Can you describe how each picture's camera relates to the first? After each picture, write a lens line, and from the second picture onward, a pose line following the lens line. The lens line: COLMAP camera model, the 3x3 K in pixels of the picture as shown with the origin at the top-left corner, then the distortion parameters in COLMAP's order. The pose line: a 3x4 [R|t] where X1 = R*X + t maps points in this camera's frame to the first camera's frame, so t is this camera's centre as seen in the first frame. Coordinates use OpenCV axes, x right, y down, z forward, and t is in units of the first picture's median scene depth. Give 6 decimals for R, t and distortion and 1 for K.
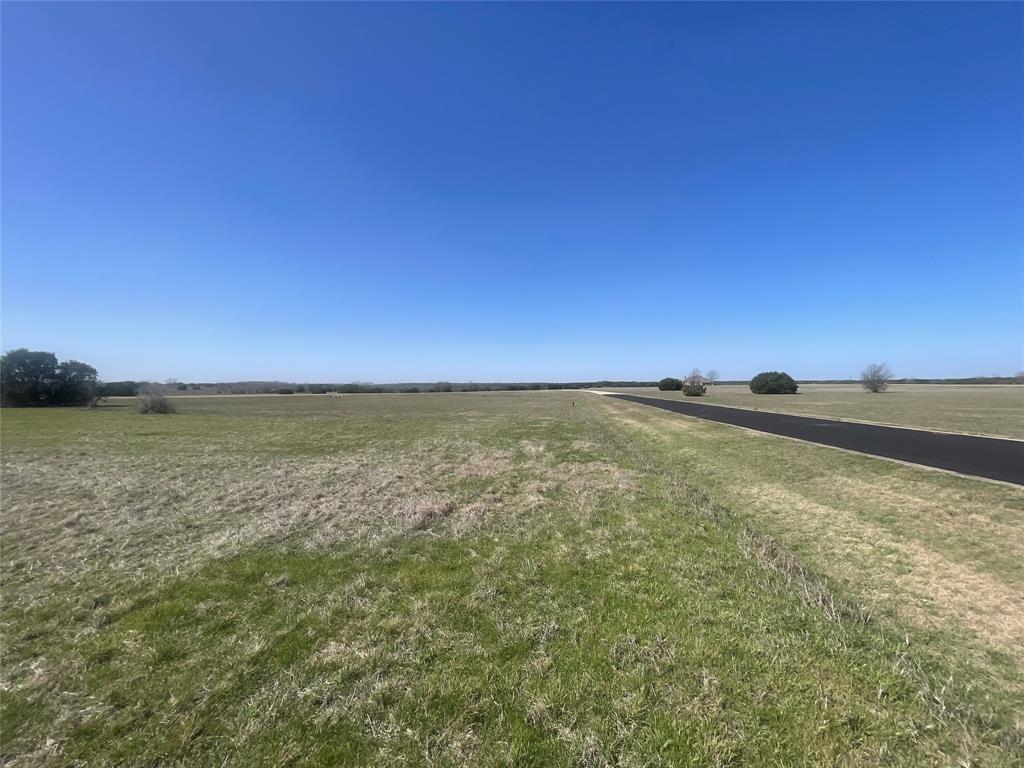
lens RADIAL K [[405.3, 0, 509.9], [0, 405.3, 379.3], [0, 0, 1]] dist [-0.008250, 0.000458]
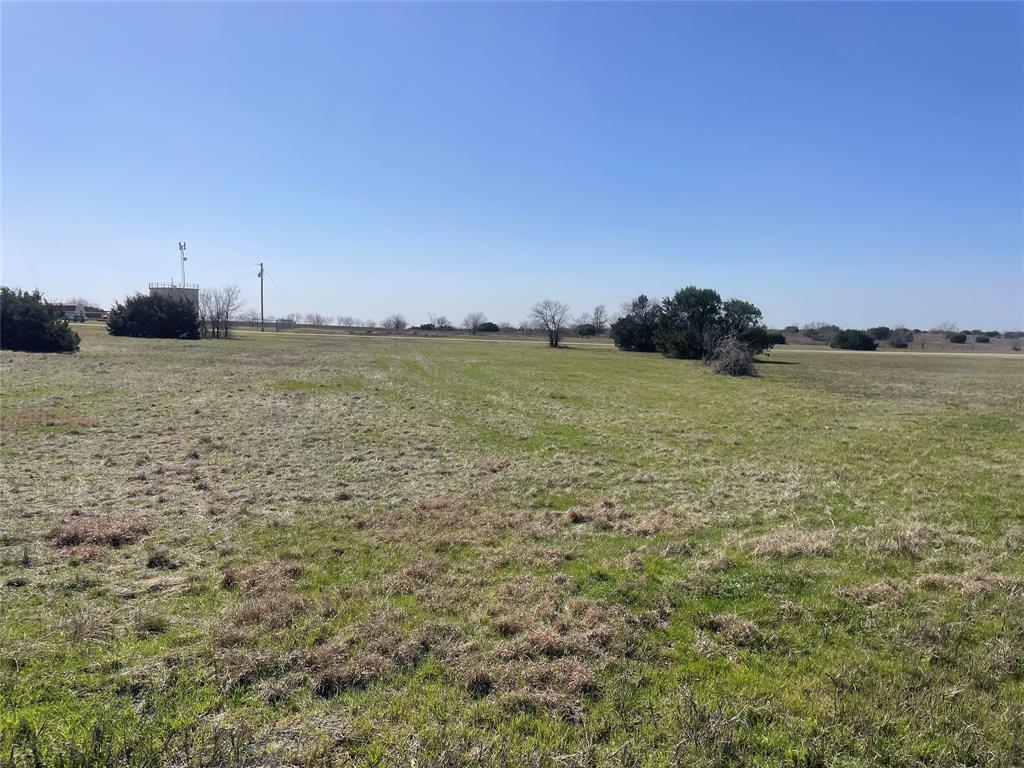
lens RADIAL K [[774.2, 0, 513.6], [0, 774.2, 368.2], [0, 0, 1]] dist [0.101148, -0.118202]
pose [[0.334836, 0.052049, -0.940838, 1.049433], [0.000411, 0.998465, 0.055383, 0.010627], [0.942276, -0.018931, 0.334301, 0.945407]]
